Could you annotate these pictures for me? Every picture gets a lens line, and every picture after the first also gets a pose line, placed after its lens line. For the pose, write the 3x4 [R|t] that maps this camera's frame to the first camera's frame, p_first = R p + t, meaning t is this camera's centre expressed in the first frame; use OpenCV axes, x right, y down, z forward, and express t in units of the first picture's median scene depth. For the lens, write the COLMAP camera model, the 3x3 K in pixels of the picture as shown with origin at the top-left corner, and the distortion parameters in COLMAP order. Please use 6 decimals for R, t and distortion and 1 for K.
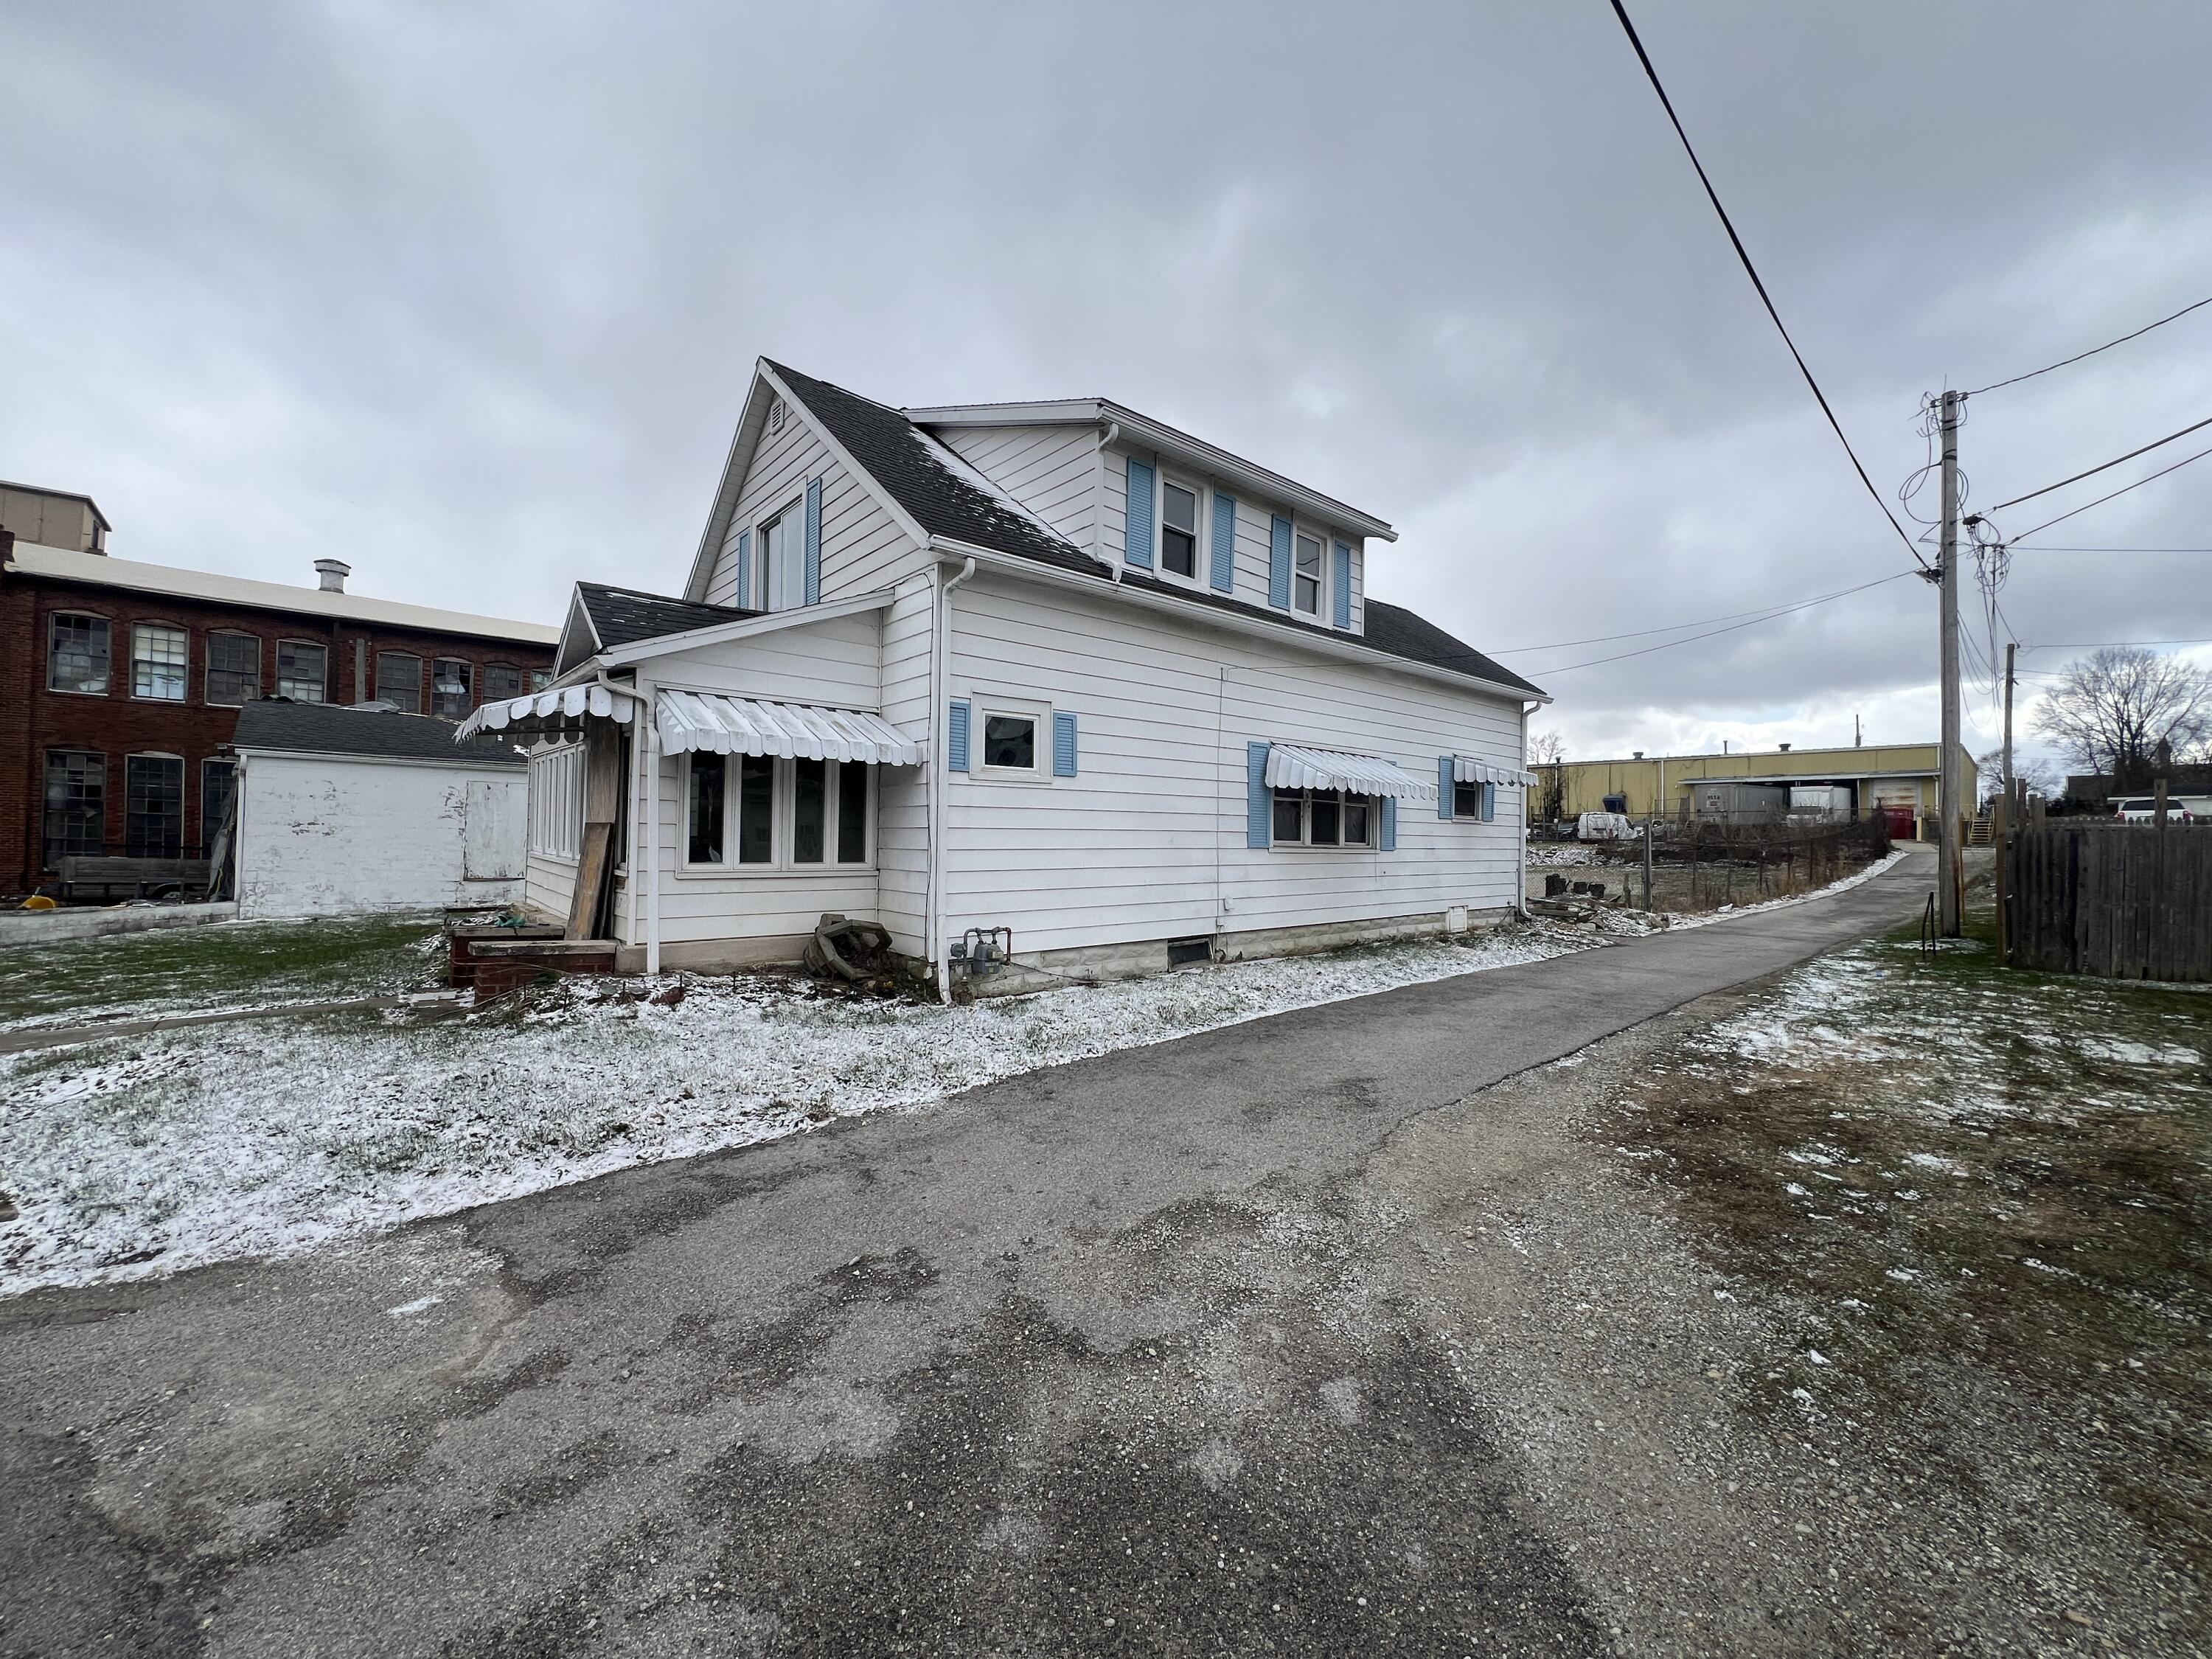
lens RADIAL K [[883.1, 0, 1106.9], [0, 883.1, 834.3], [0, 0, 1]] dist [-0.022173, -0.000173]
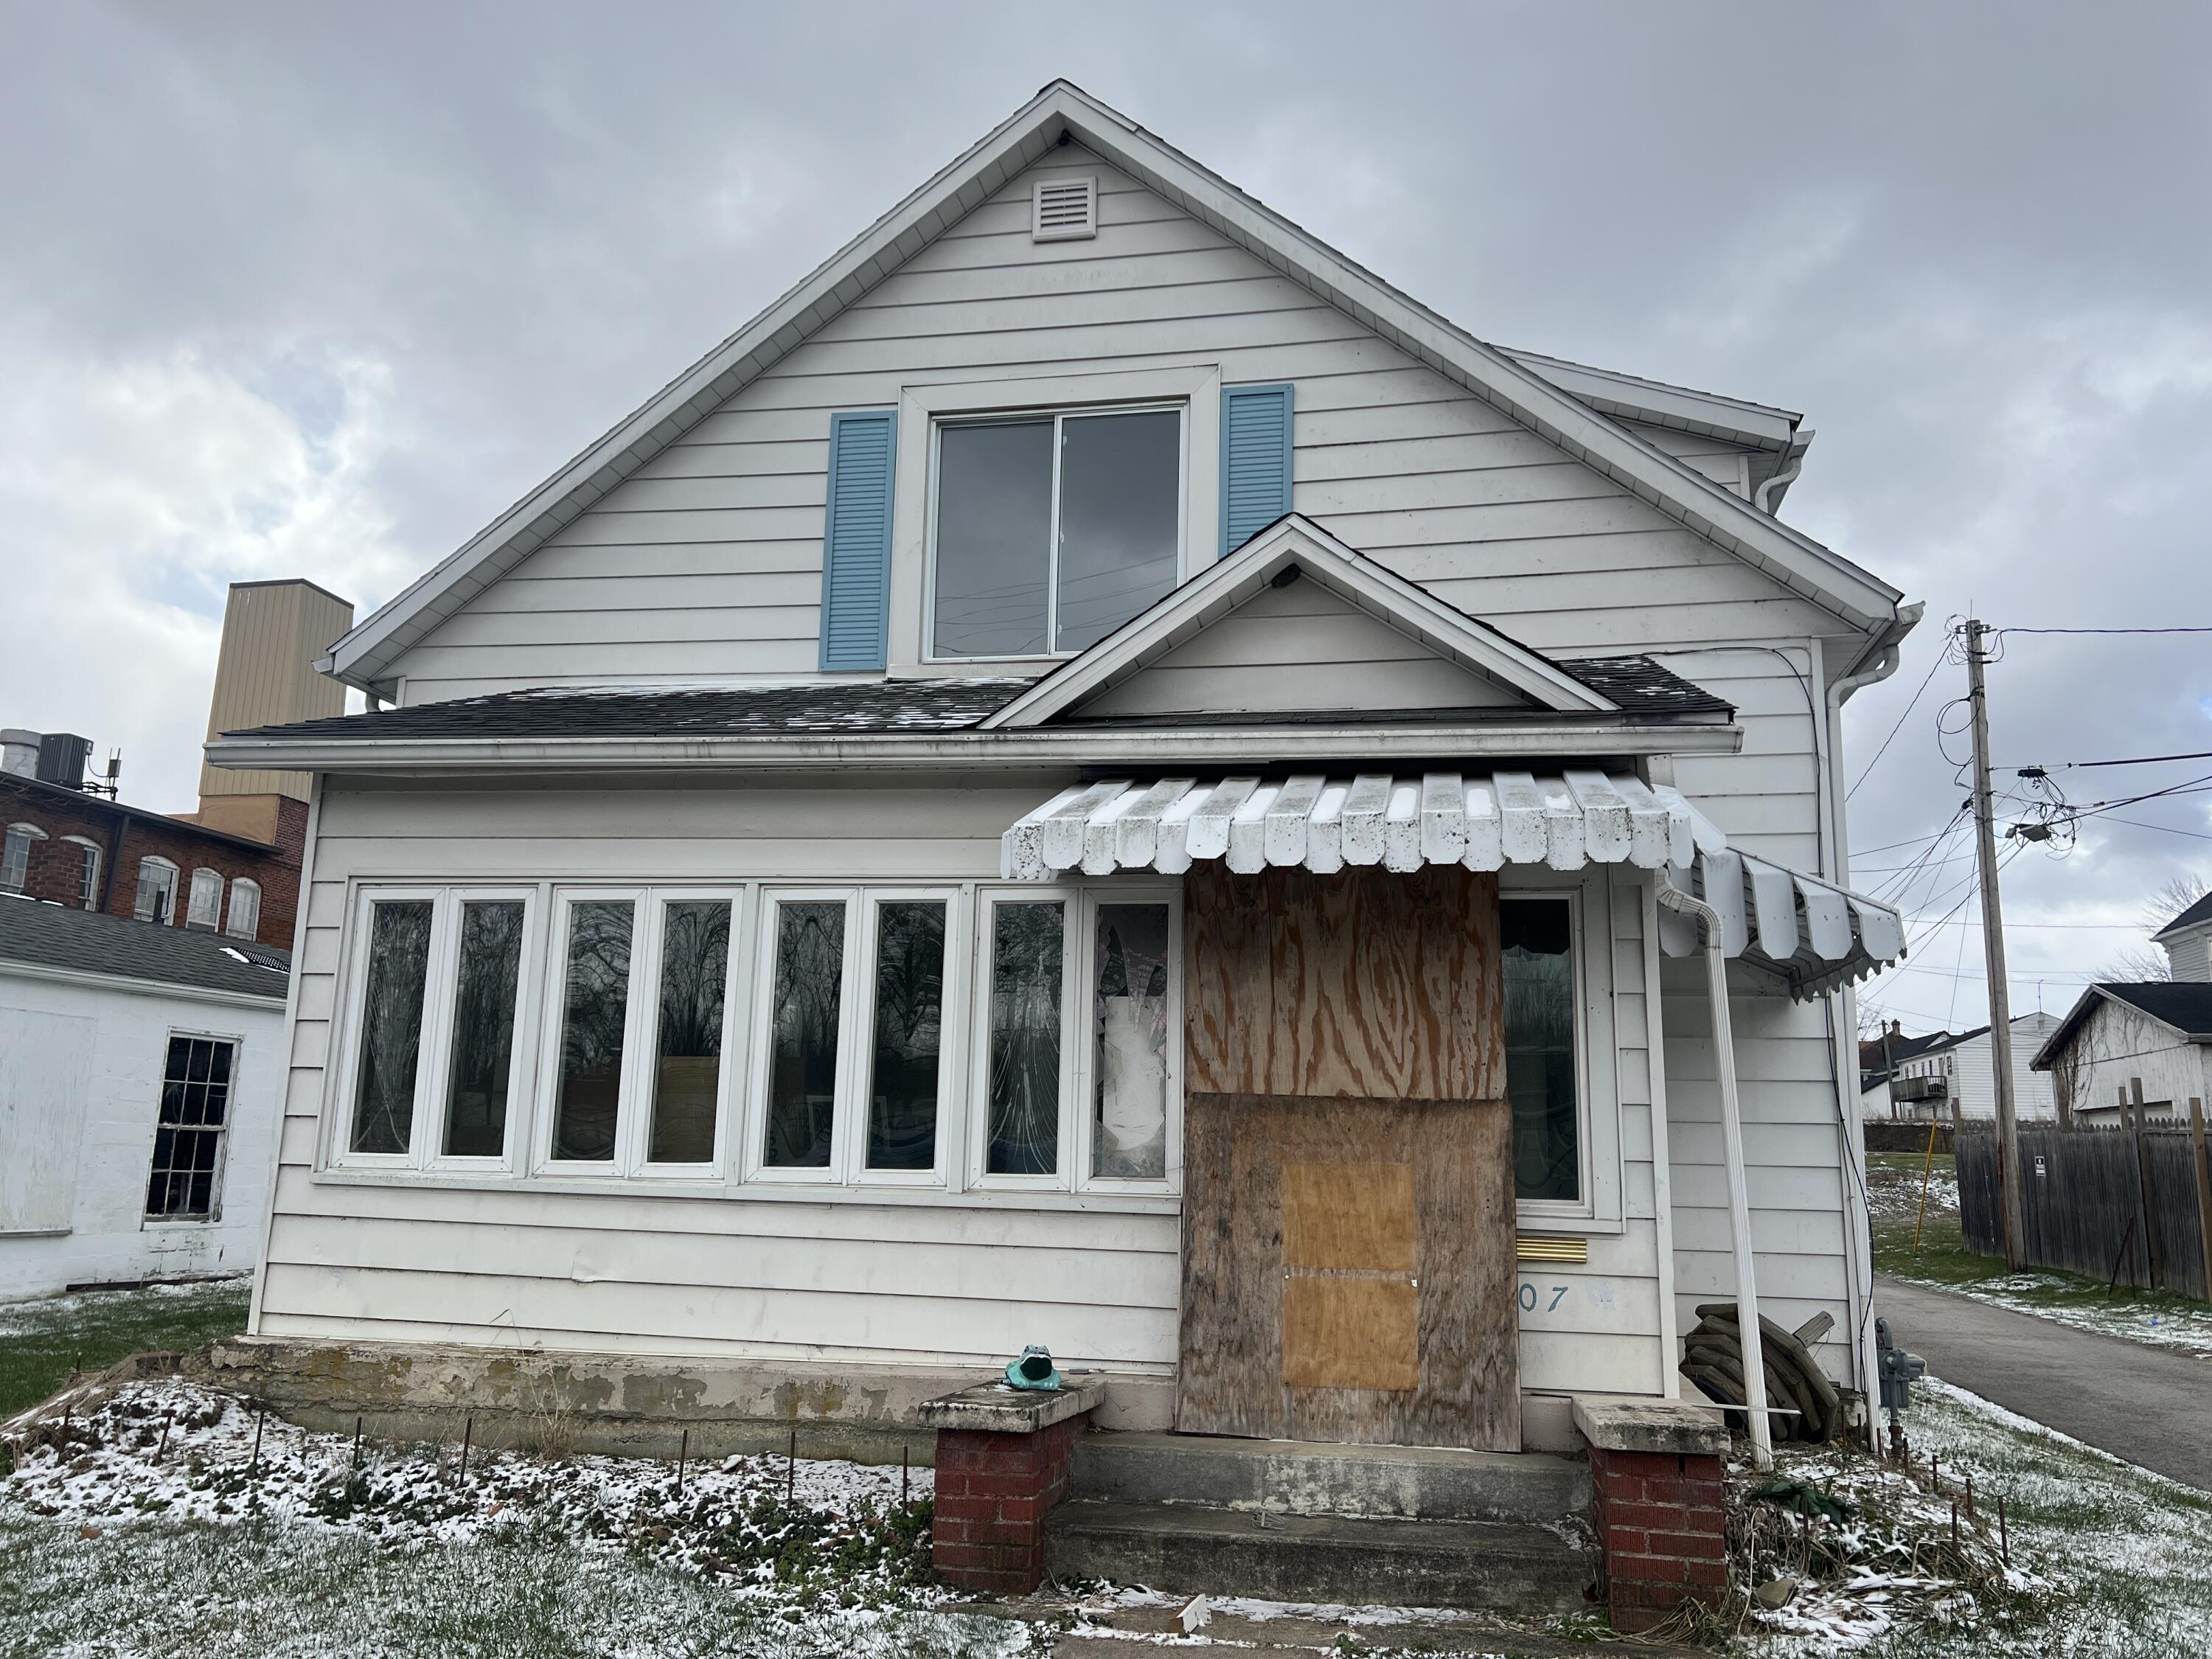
lens RADIAL K [[1678.2, 0, 1099.1], [0, 1678.2, 819.7], [0, 0, 1]] dist [0.042658, -0.041809]
pose [[0.777906, 0.131361, 0.614497, -0.876700], [-0.022013, 0.983002, -0.182270, 0.005313], [-0.627995, 0.128263, 0.767575, 0.355179]]
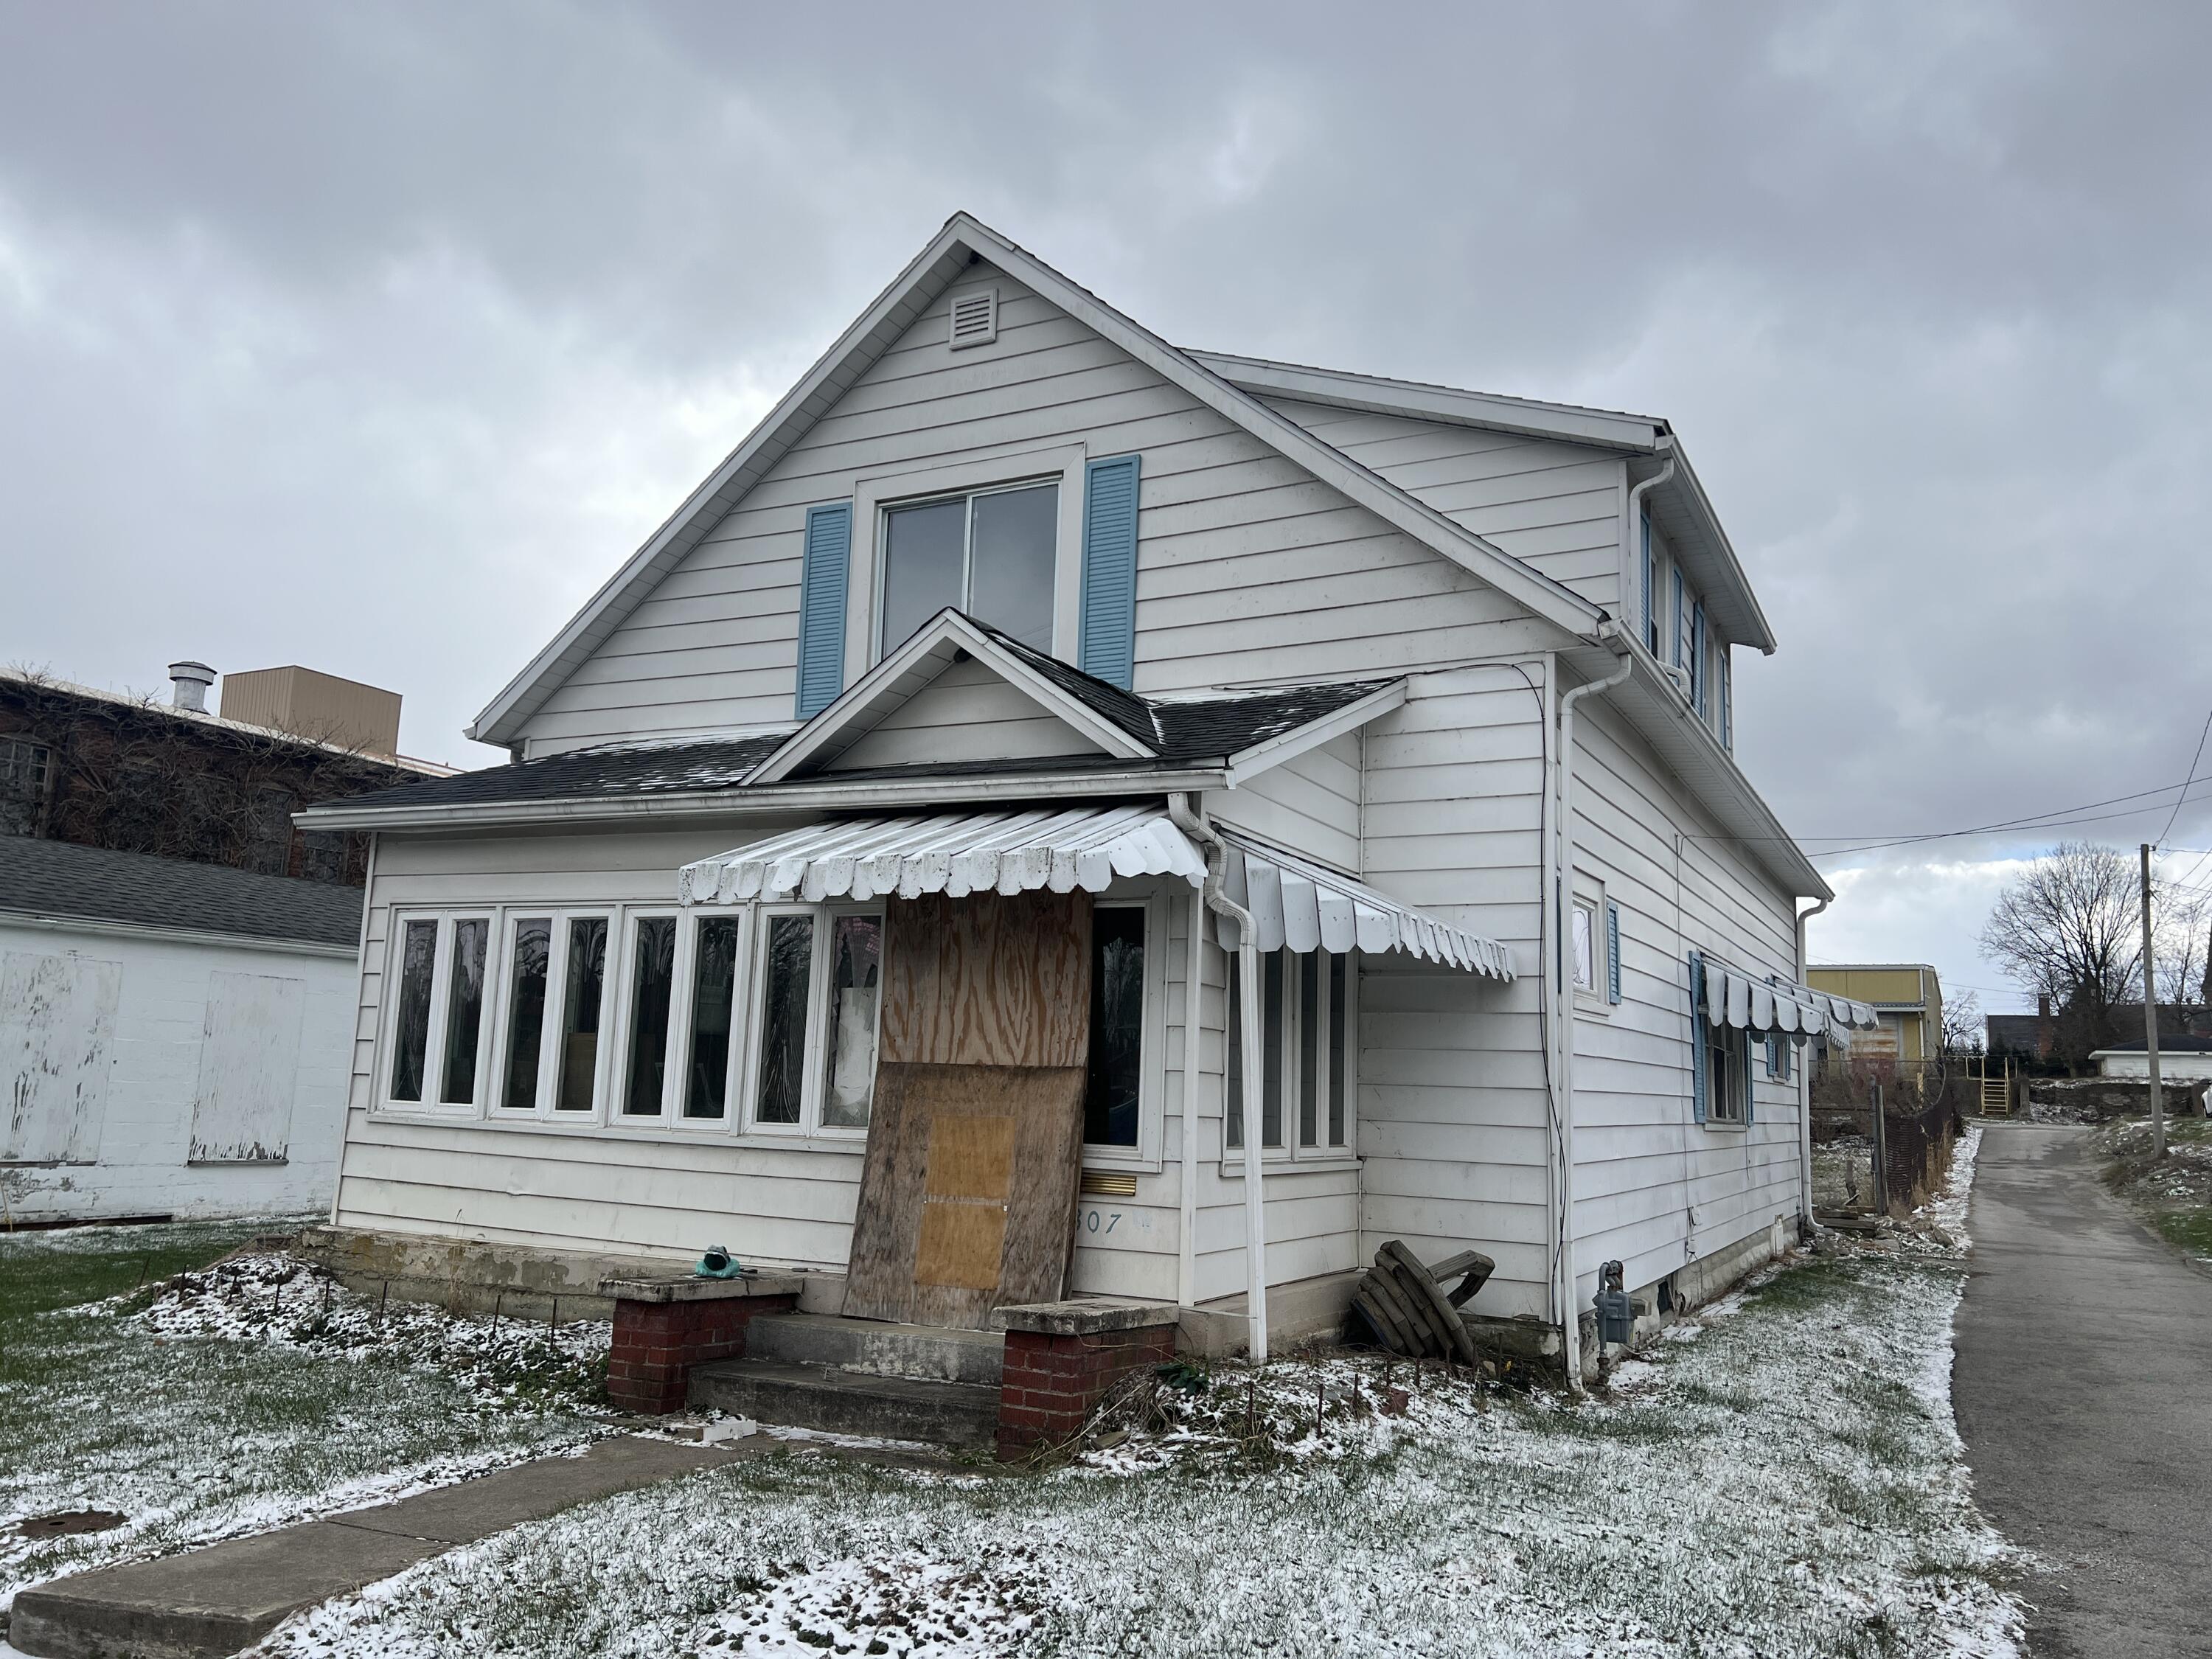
lens RADIAL K [[1678.2, 0, 1109.8], [0, 1678.2, 825.4], [0, 0, 1]] dist [0.042658, -0.041809]
pose [[0.926054, 0.082307, 0.368306, -0.667688], [-0.030012, 0.988898, -0.145533, -0.006940], [-0.376195, 0.123718, 0.918243, 0.036622]]
